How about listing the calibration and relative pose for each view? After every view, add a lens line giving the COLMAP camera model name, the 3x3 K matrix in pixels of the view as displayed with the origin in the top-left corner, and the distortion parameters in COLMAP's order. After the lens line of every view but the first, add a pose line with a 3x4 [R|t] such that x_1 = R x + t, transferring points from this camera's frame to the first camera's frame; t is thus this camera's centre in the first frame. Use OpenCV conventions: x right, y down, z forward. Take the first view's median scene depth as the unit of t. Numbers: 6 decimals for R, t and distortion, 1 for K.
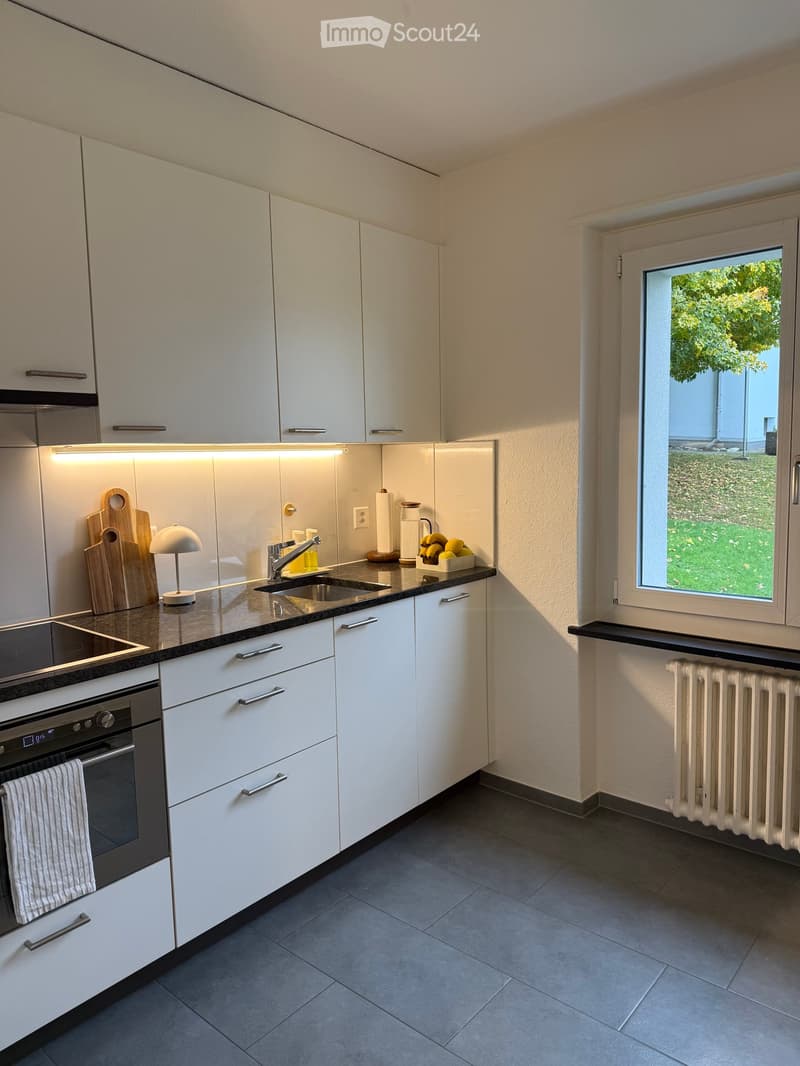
lens RADIAL K [[752.7, 0, 406.8], [0, 752.7, 514.5], [0, 0, 1]] dist [0.034826, -0.057763]
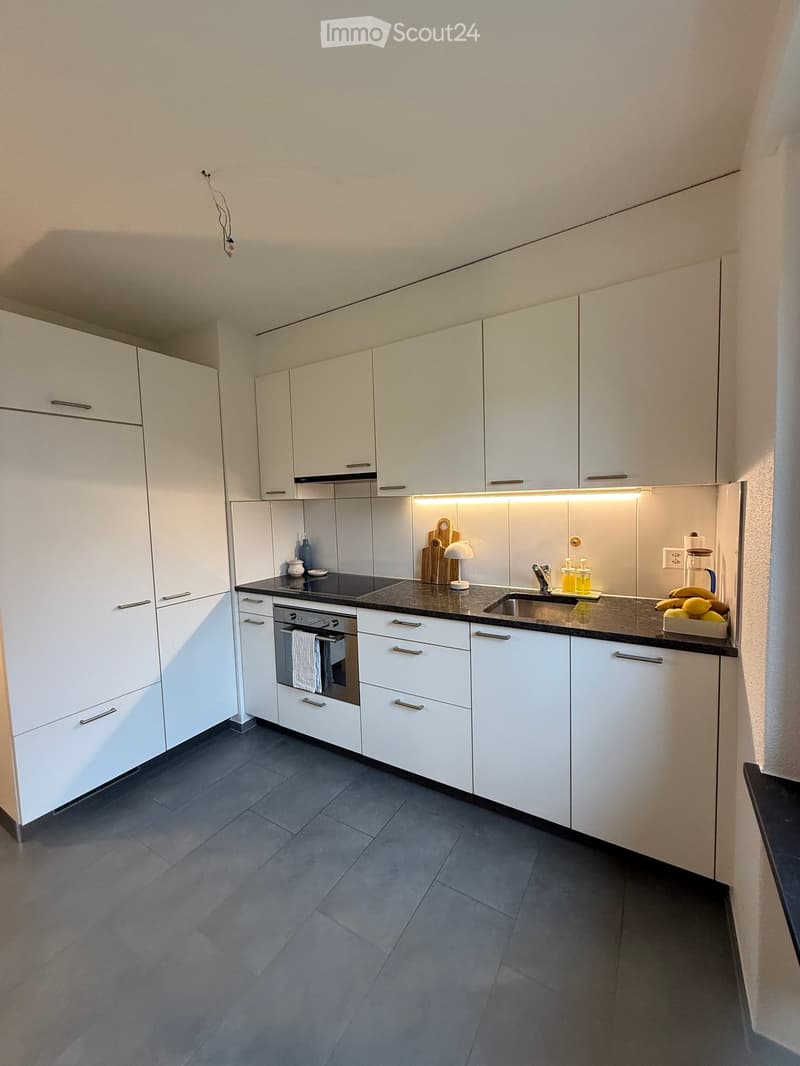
lens RADIAL K [[426.0, 0, 402.4], [0, 426.0, 524.1], [0, 0, 1]] dist [-0.001505, -0.000351]
pose [[0.152600, 0.071984, -0.985663, 0.500251], [-0.056701, 0.996339, 0.063985, -0.064896], [0.986660, 0.046124, 0.156123, 0.597321]]
